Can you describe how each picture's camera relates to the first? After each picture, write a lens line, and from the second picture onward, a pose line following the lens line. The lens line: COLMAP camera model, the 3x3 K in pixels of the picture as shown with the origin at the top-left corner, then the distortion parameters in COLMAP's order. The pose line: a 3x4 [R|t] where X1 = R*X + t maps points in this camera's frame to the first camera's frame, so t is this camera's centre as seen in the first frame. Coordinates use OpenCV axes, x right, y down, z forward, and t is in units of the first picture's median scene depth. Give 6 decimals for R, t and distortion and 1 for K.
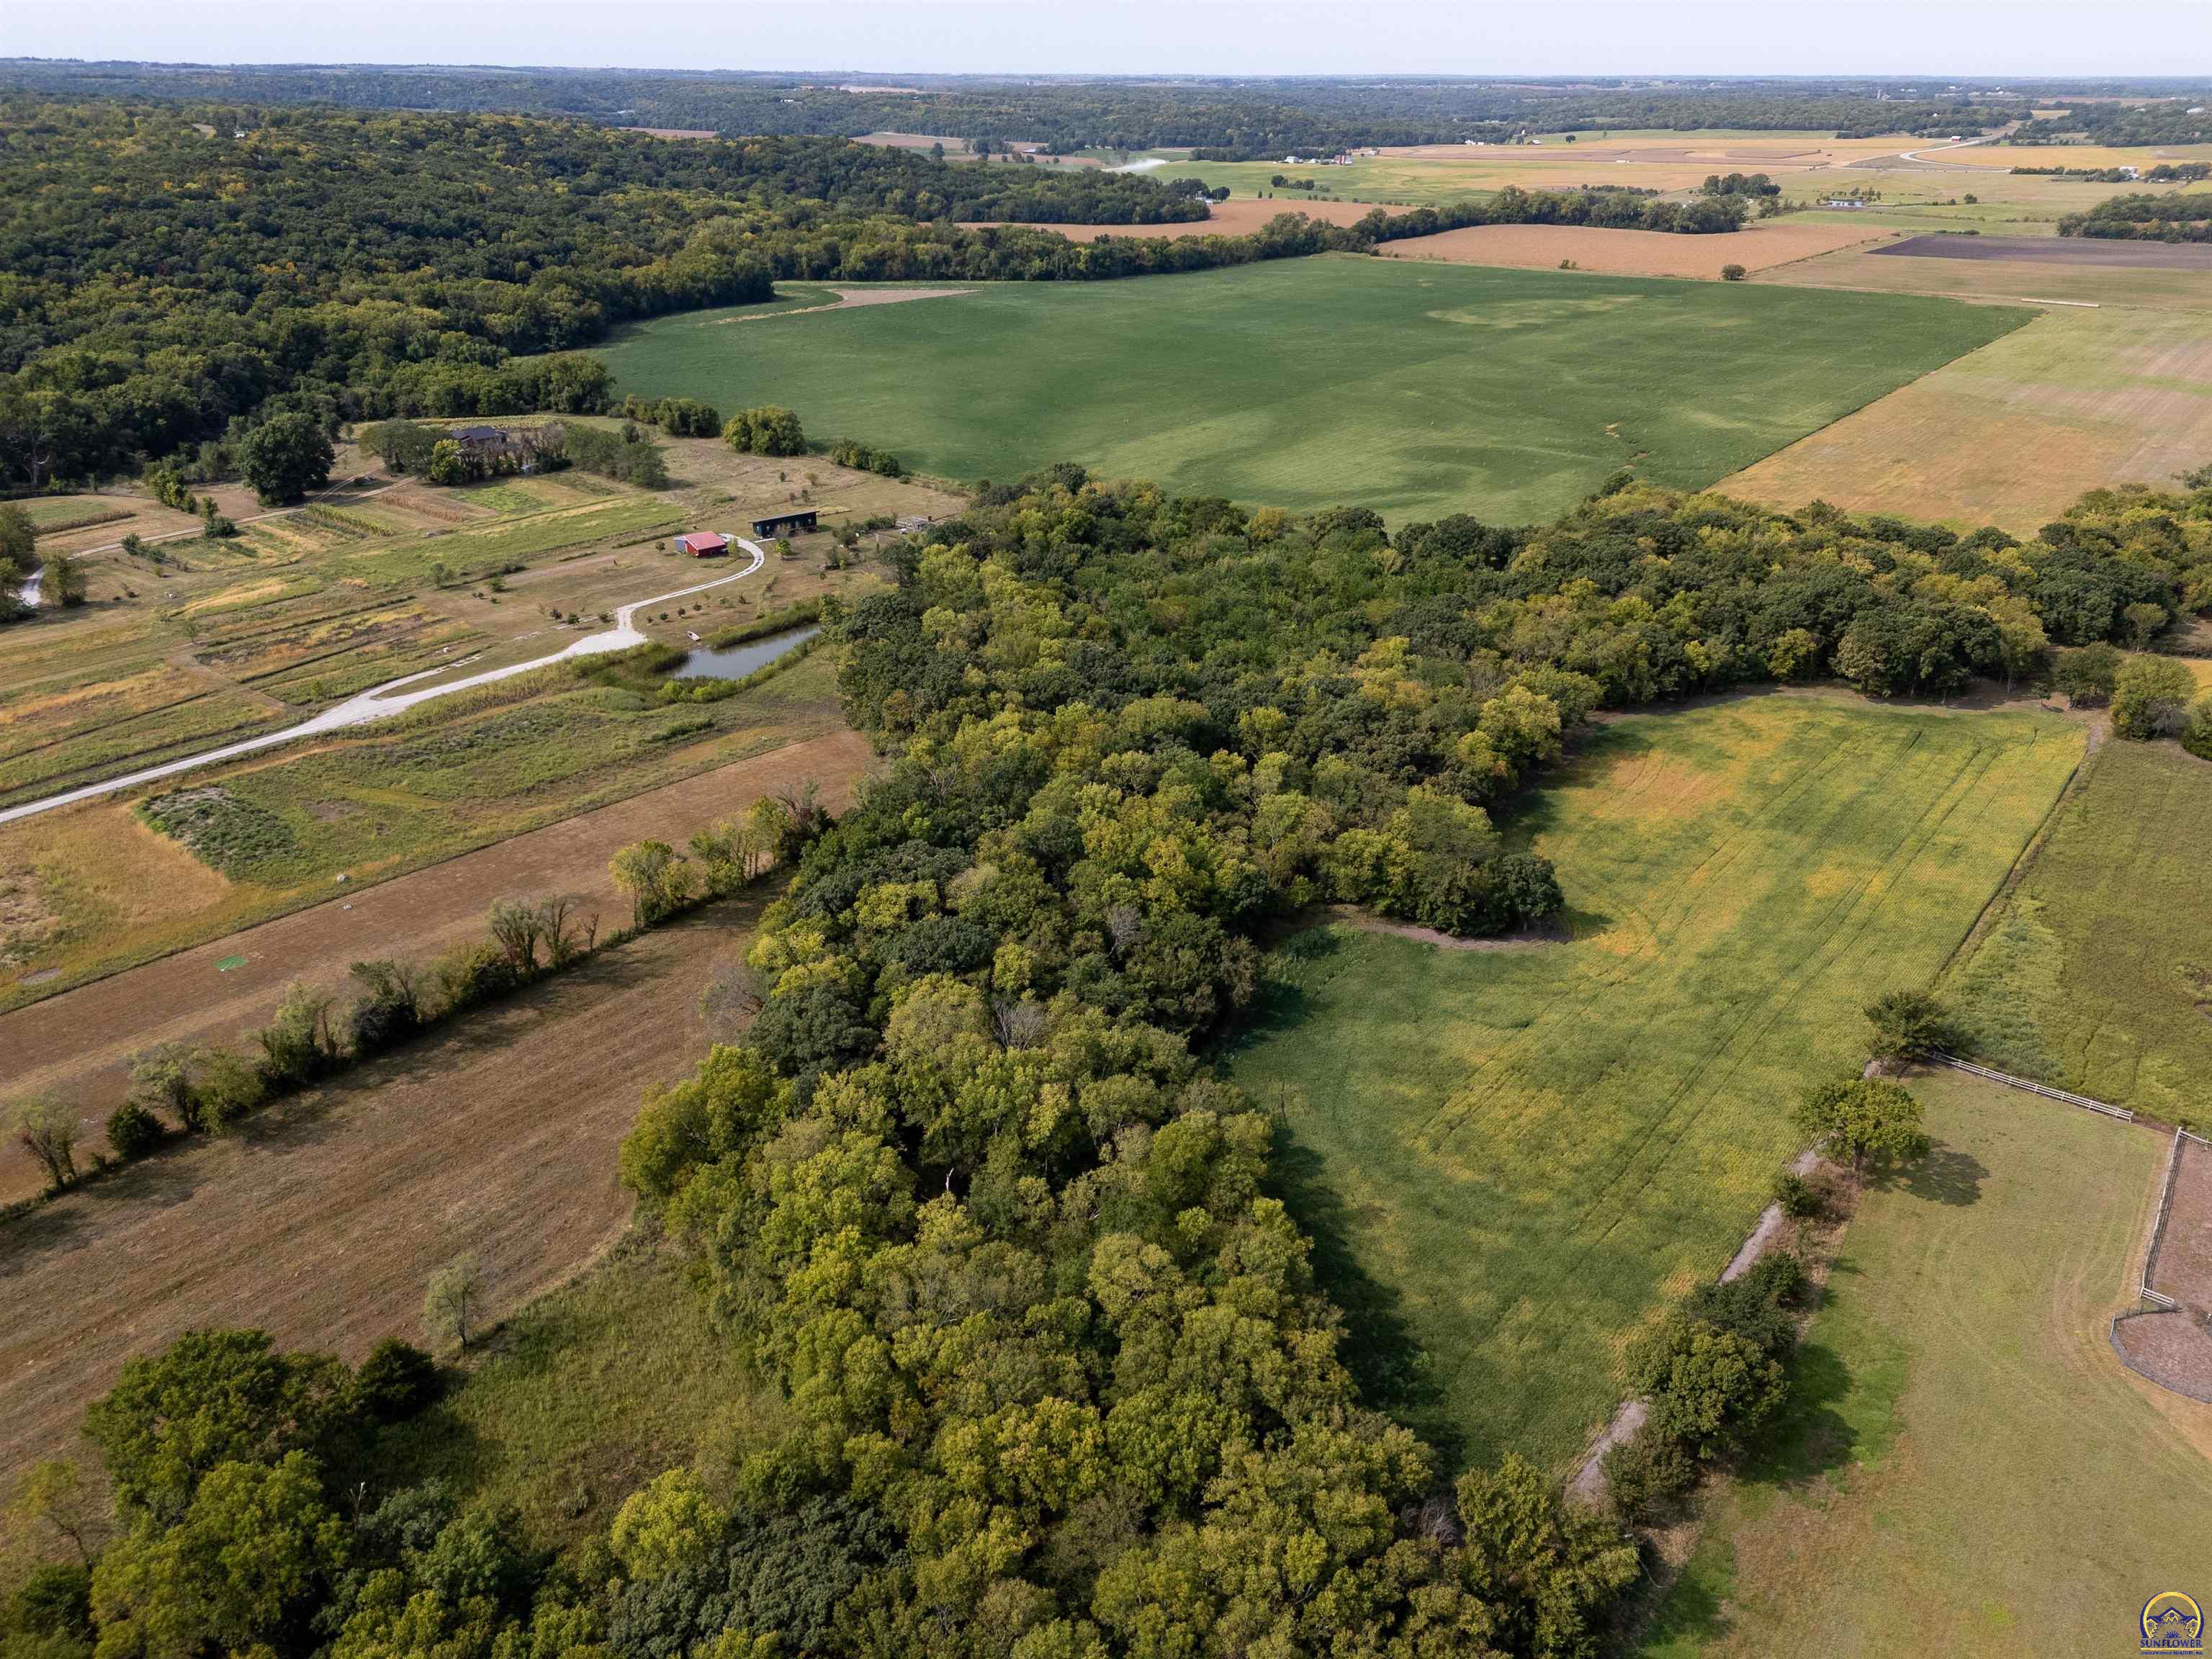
lens RADIAL K [[1555.2, 0, 1081.9], [0, 1555.2, 830.4], [0, 0, 1]] dist [0.064392, -0.048424]
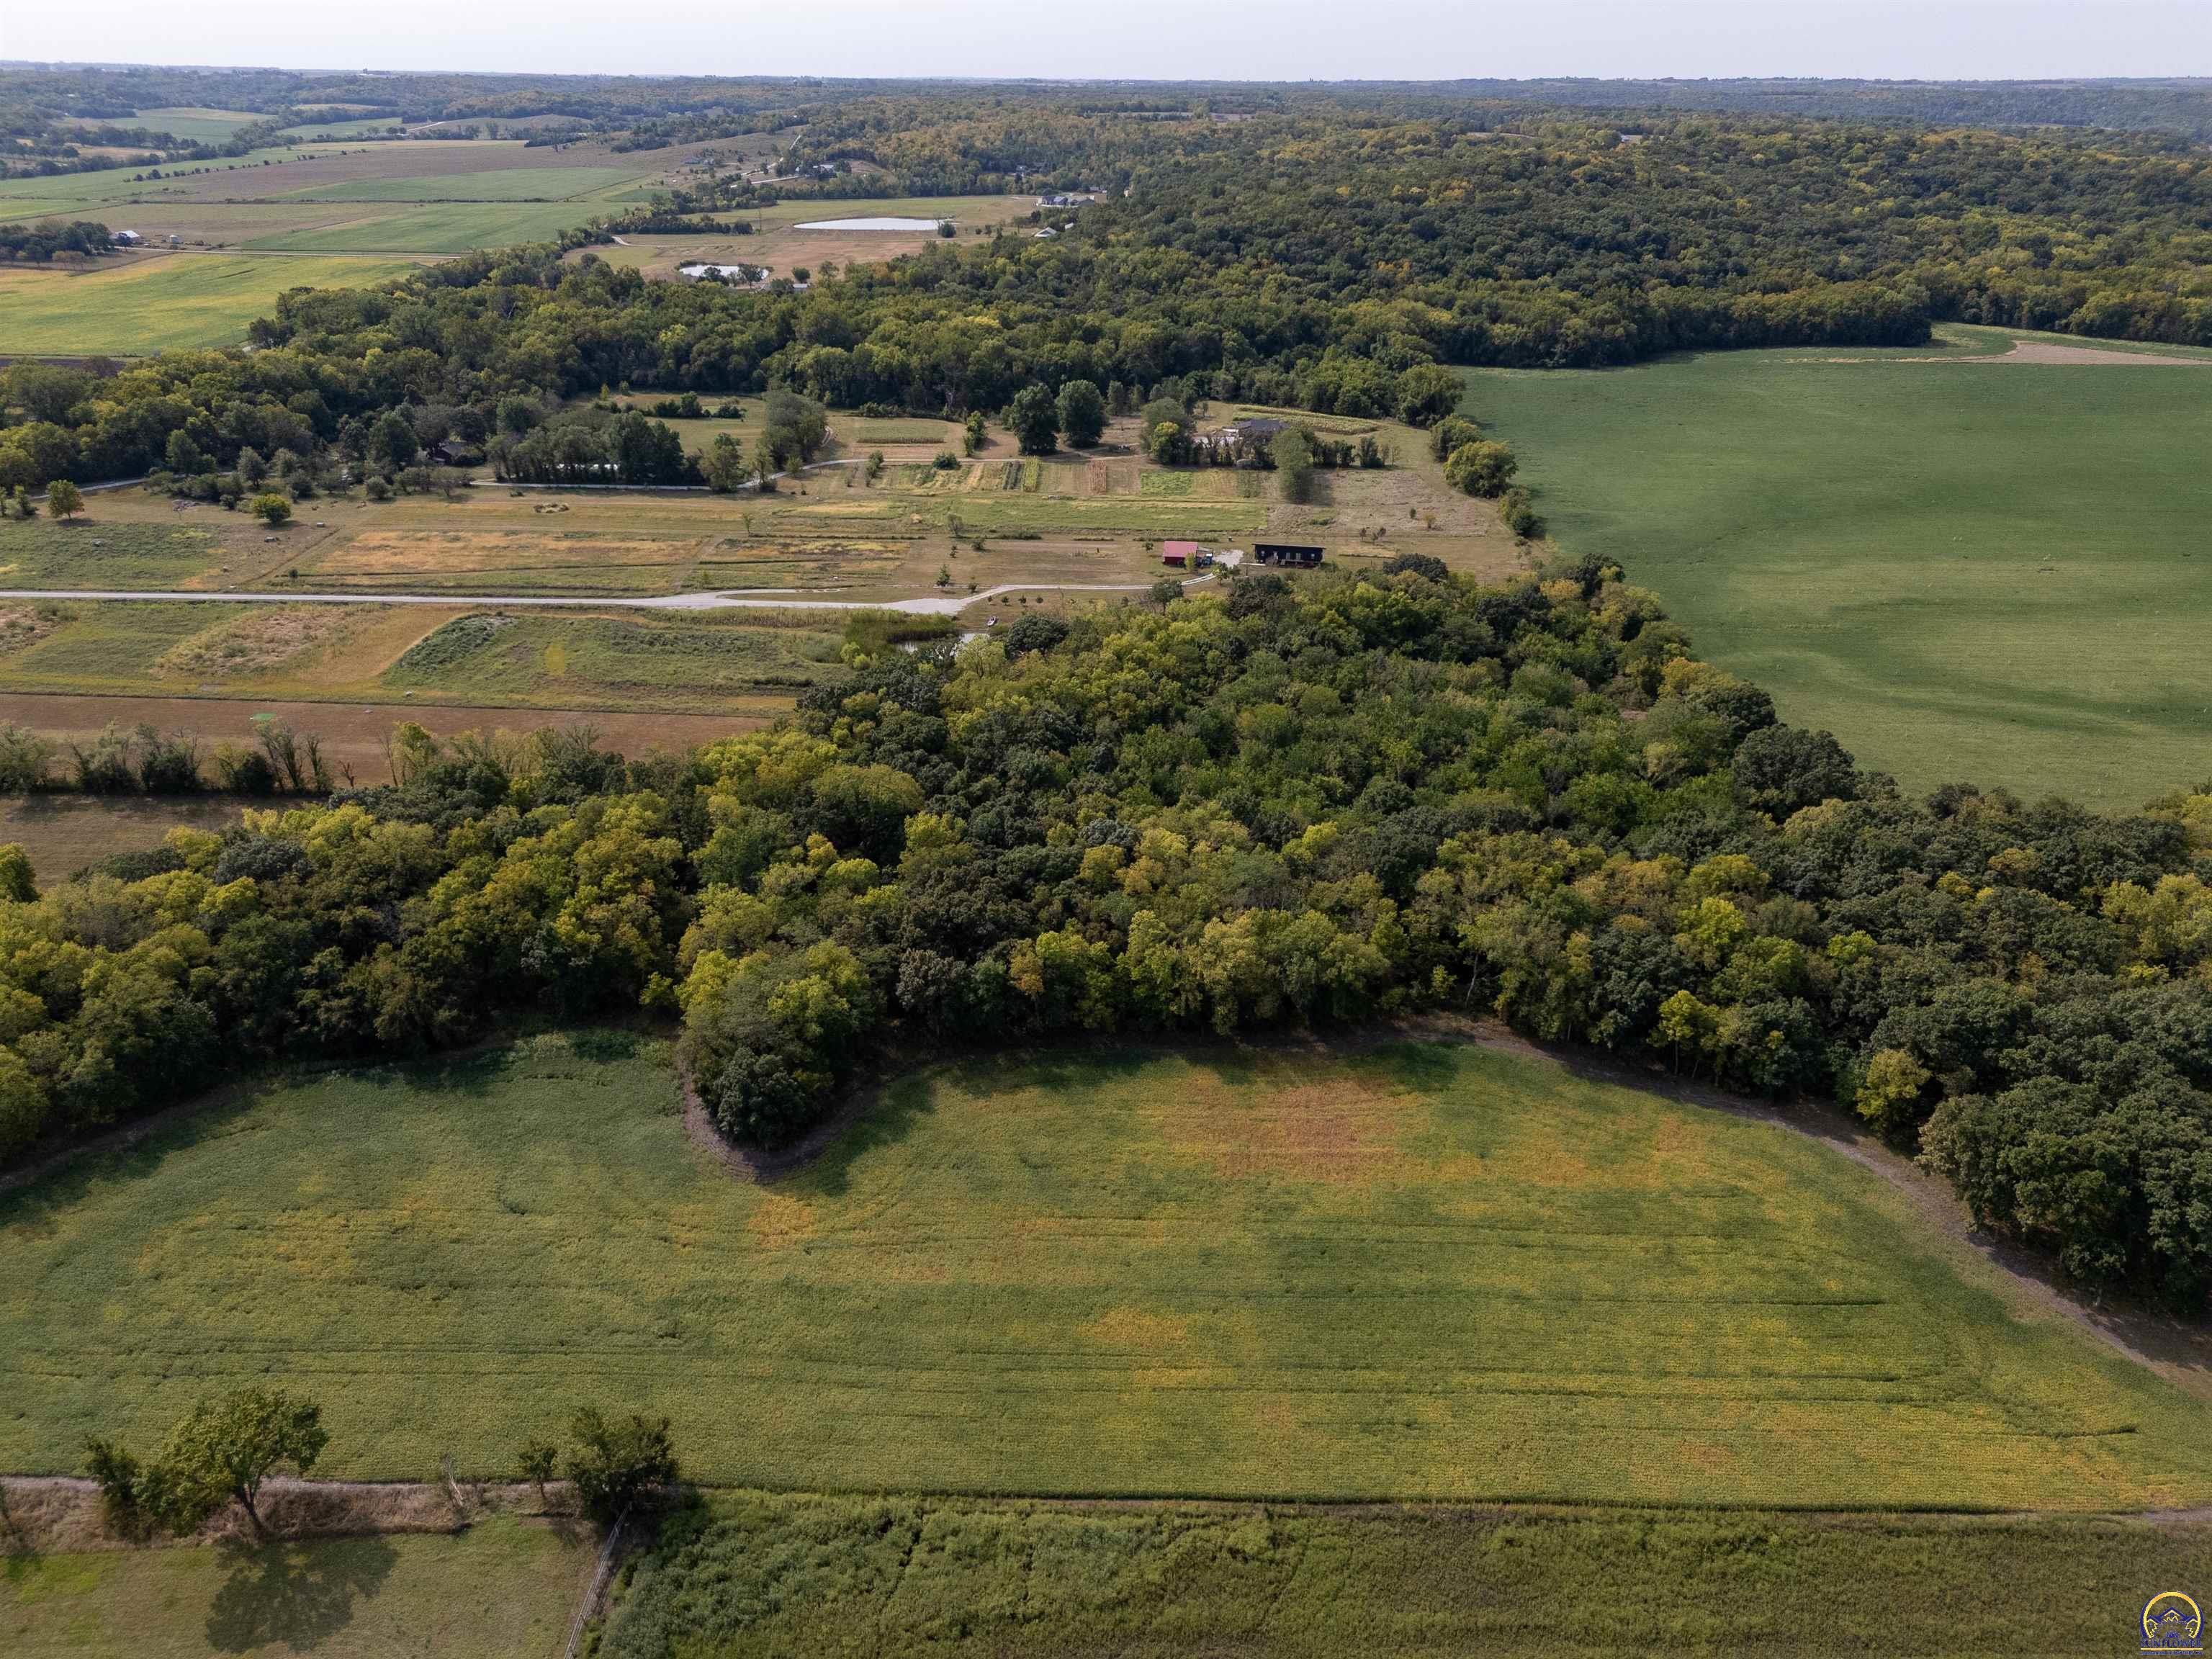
lens RADIAL K [[1555.2, 0, 1081.9], [0, 1555.2, 830.4], [0, 0, 1]] dist [0.064392, -0.048424]
pose [[0.635383, 0.334790, -0.695848, 0.606477], [-0.340307, 0.930302, 0.136856, -0.171609], [0.693166, 0.149846, 0.705030, 0.366133]]
